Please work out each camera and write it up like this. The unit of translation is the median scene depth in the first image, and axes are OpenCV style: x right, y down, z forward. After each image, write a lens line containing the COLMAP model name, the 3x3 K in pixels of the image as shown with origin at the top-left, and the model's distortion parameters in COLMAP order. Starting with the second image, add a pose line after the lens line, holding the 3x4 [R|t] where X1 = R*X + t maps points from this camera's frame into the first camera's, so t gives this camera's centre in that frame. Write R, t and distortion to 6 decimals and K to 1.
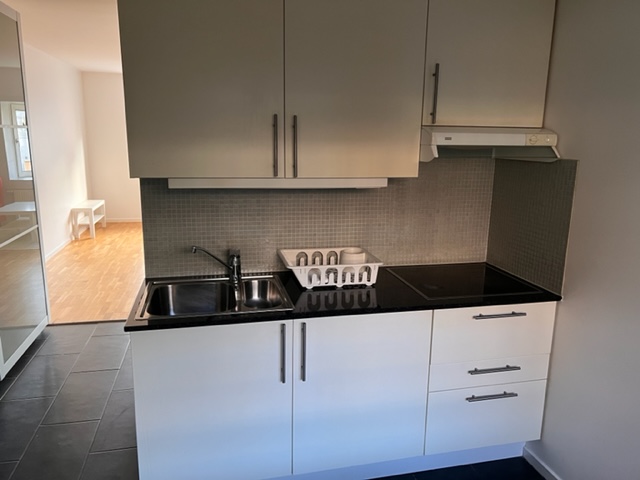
lens RADIAL K [[483.9, 0, 320.4], [0, 483.9, 240.8], [0, 0, 1]] dist [0.056147, -0.066419]
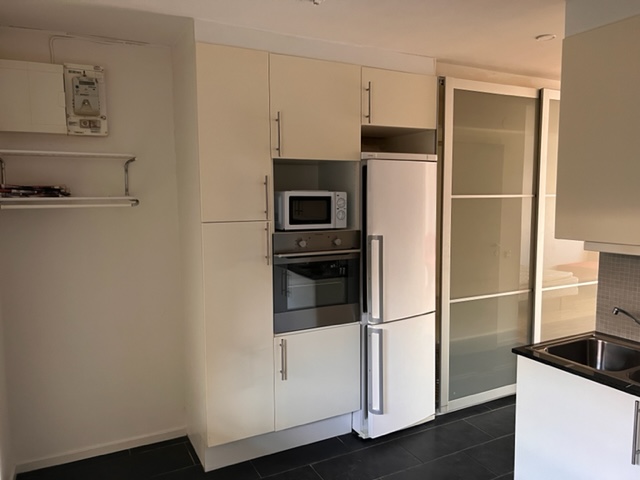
lens RADIAL K [[483.9, 0, 320.4], [0, 483.9, 240.8], [0, 0, 1]] dist [0.056147, -0.066419]
pose [[0.243975, 0.066051, -0.967529, 0.556276], [-0.191602, 0.981295, 0.018675, -0.025667], [0.950665, 0.180825, 0.252067, 0.096057]]
